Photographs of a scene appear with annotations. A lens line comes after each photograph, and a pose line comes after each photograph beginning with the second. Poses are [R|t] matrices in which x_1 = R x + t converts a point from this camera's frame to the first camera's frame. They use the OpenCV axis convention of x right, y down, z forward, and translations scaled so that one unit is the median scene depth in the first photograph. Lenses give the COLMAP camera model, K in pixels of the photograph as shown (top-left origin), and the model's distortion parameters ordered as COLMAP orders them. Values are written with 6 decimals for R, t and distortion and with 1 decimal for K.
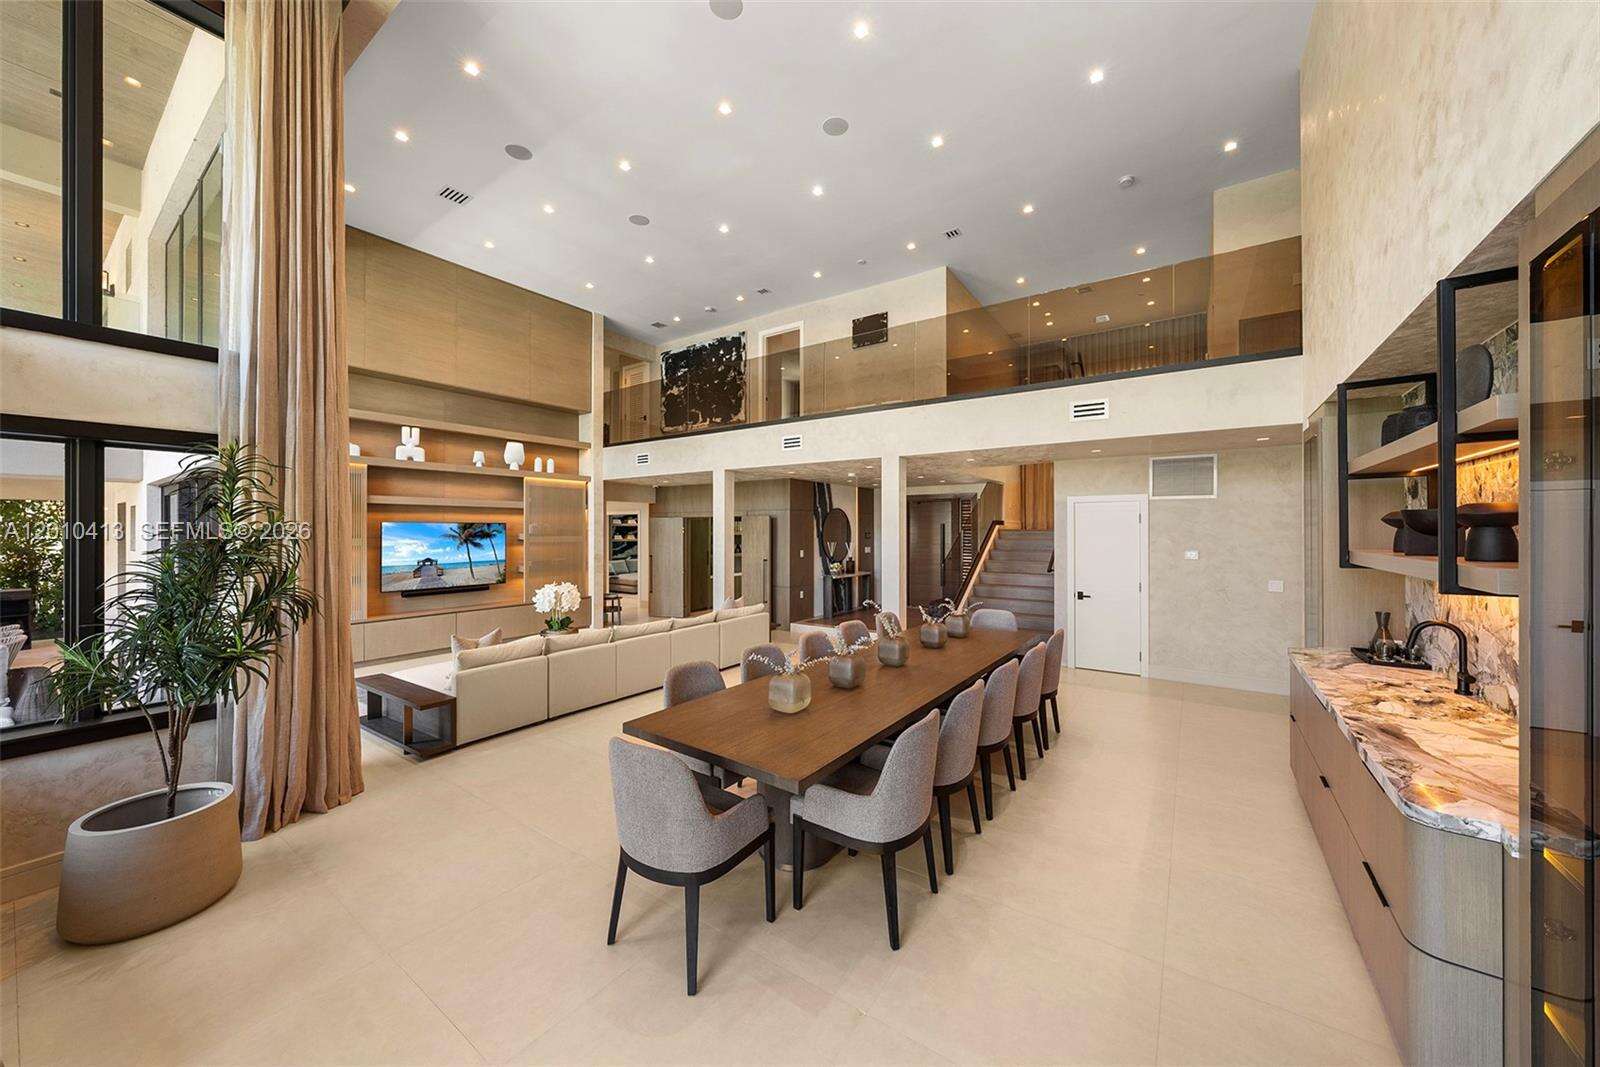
lens RADIAL K [[569.8, 0, 812.3], [0, 569.8, 531.3], [0, 0, 1]] dist [-0.000542, -0.000250]
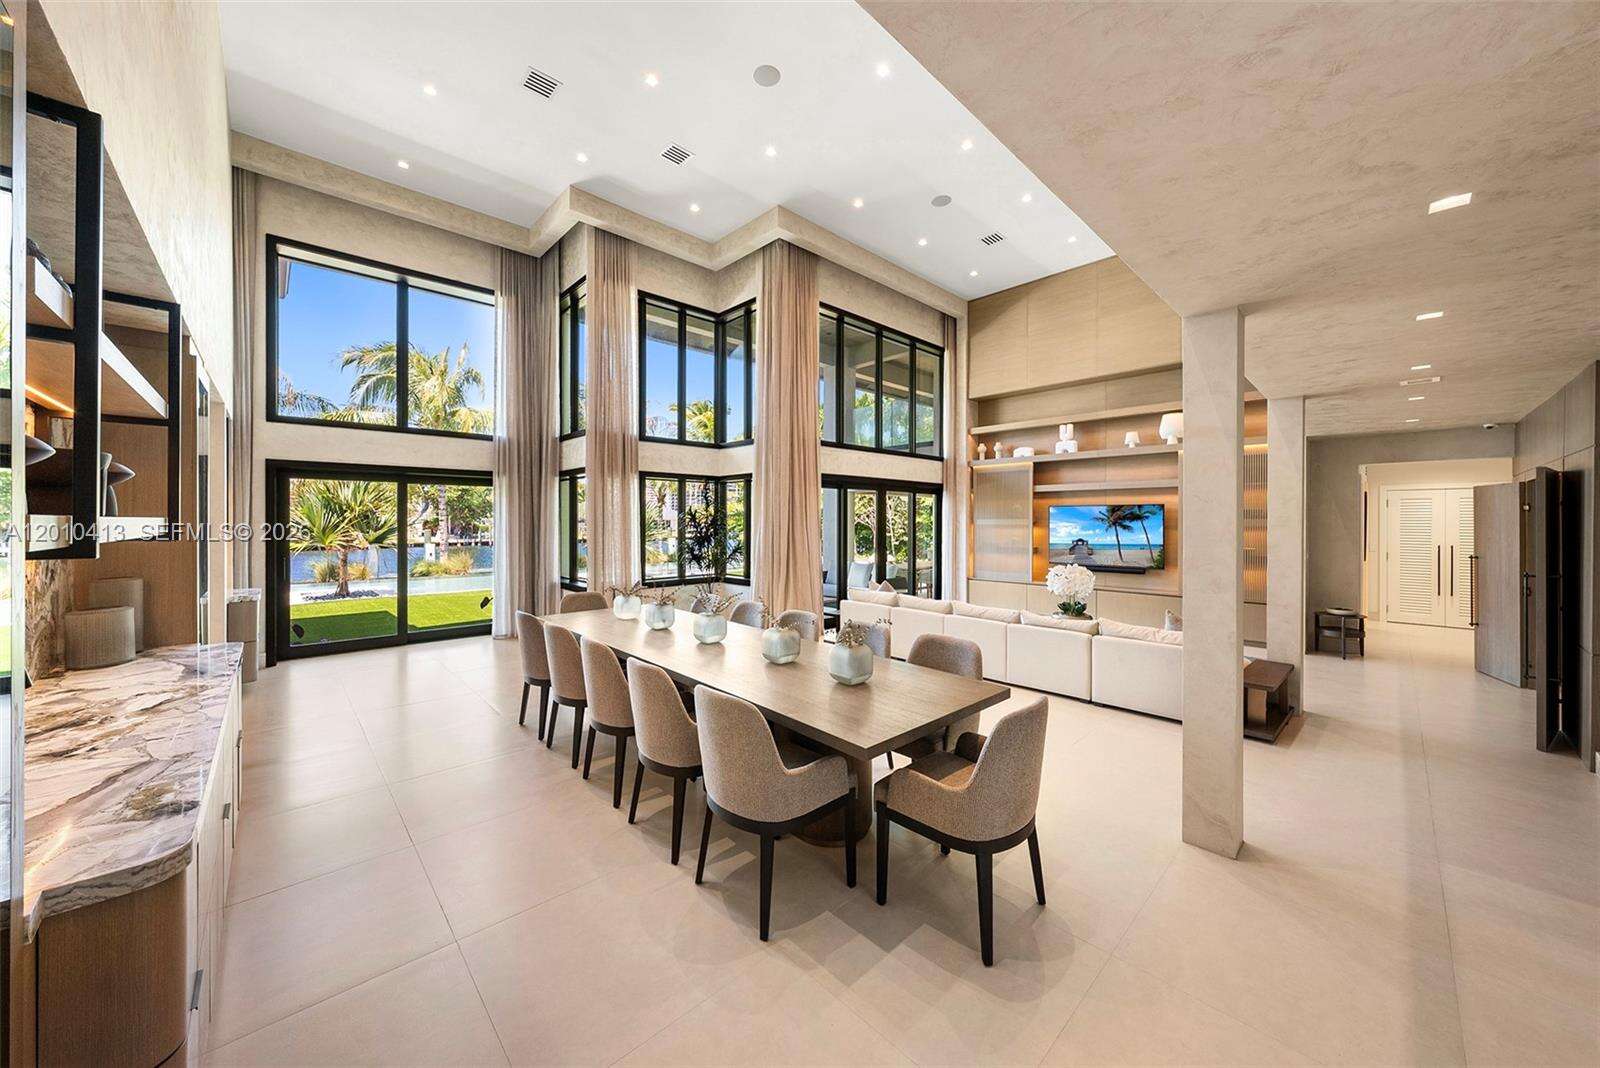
lens RADIAL K [[569.8, 0, 811.9], [0, 569.8, 518.6], [0, 0, 1]] dist [-0.000542, -0.000250]
pose [[-0.192419, -0.006888, -0.981289, 0.476619], [0.001533, 0.999972, -0.007320, 0.014851], [0.981312, -0.002913, -0.192403, 0.644357]]
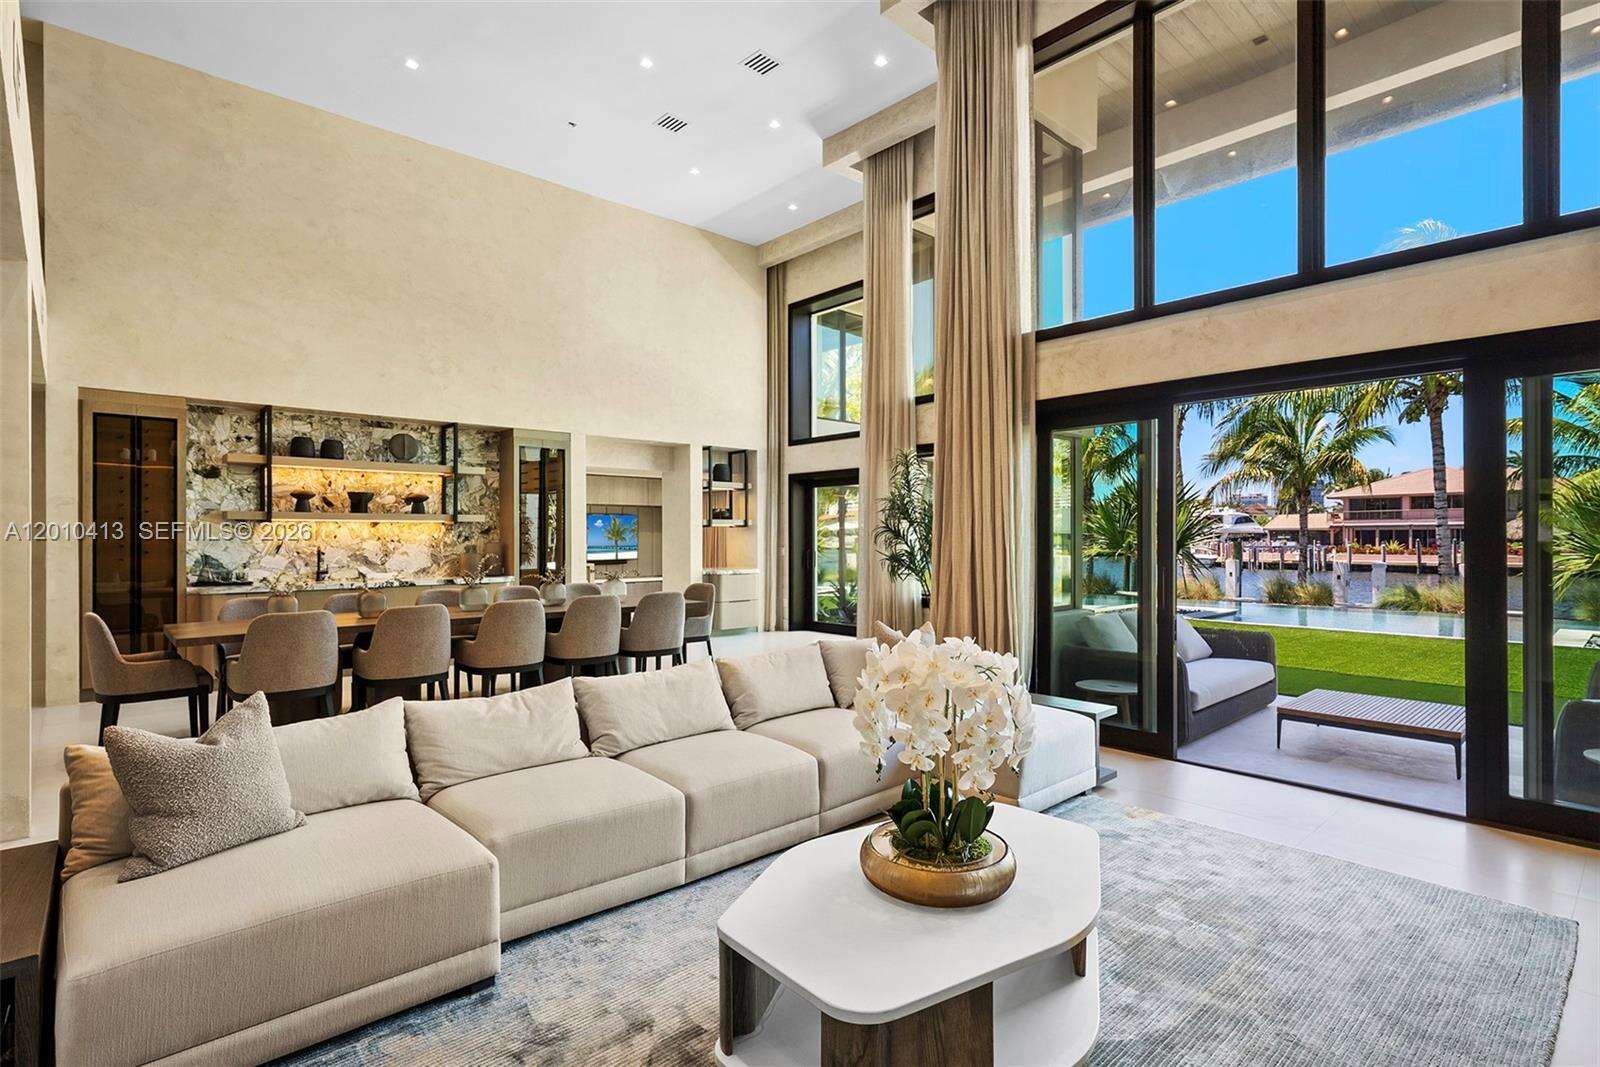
lens RADIAL K [[802.6, 0, 800.2], [0, 802.6, 534.1], [0, 0, 1]] dist [0.010321, -0.003540]
pose [[-0.975215, 0.005255, 0.221198, -0.385550], [0.004088, 0.999975, -0.005734, 0.041451], [-0.221222, -0.004688, -0.975212, 1.126179]]
